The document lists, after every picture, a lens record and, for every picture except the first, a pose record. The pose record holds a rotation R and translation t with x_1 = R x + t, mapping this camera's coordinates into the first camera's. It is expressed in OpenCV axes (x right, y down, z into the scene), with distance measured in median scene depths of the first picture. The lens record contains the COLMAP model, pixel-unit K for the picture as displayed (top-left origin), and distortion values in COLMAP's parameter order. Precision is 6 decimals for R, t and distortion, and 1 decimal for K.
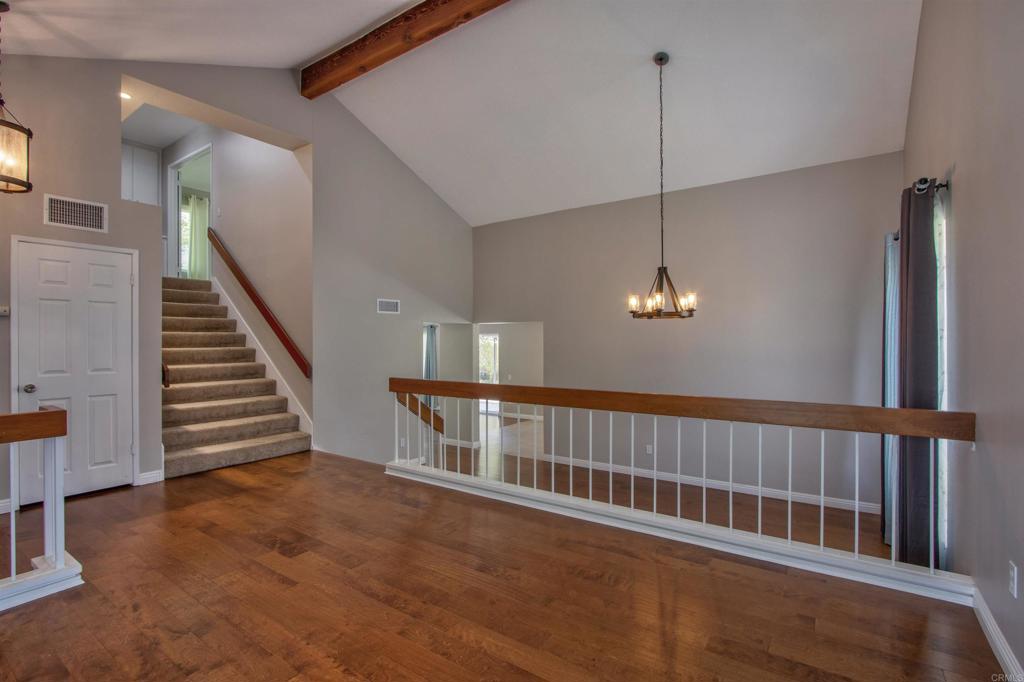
lens RADIAL K [[478.7, 0, 506.9], [0, 478.7, 338.1], [0, 0, 1]] dist [-0.017849, 0.001947]
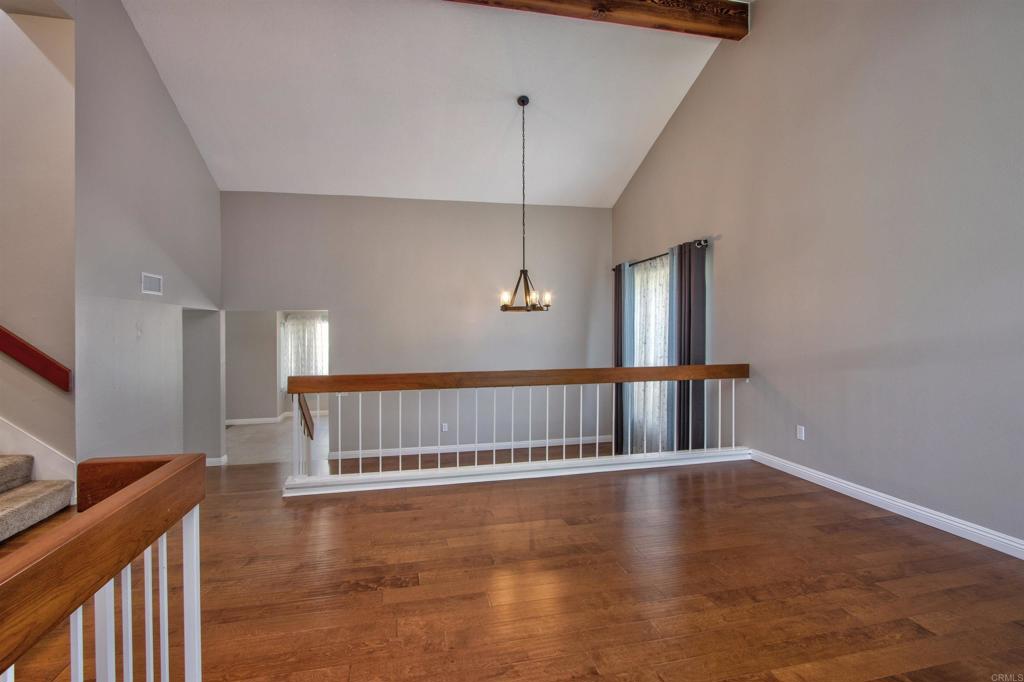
lens RADIAL K [[478.7, 0, 507.7], [0, 478.7, 325.1], [0, 0, 1]] dist [-0.017849, 0.001947]
pose [[0.670104, 0.002966, 0.742261, -0.544144], [0.005043, 0.999951, -0.008548, 0.004854], [-0.742250, 0.009471, 0.670056, 0.173535]]
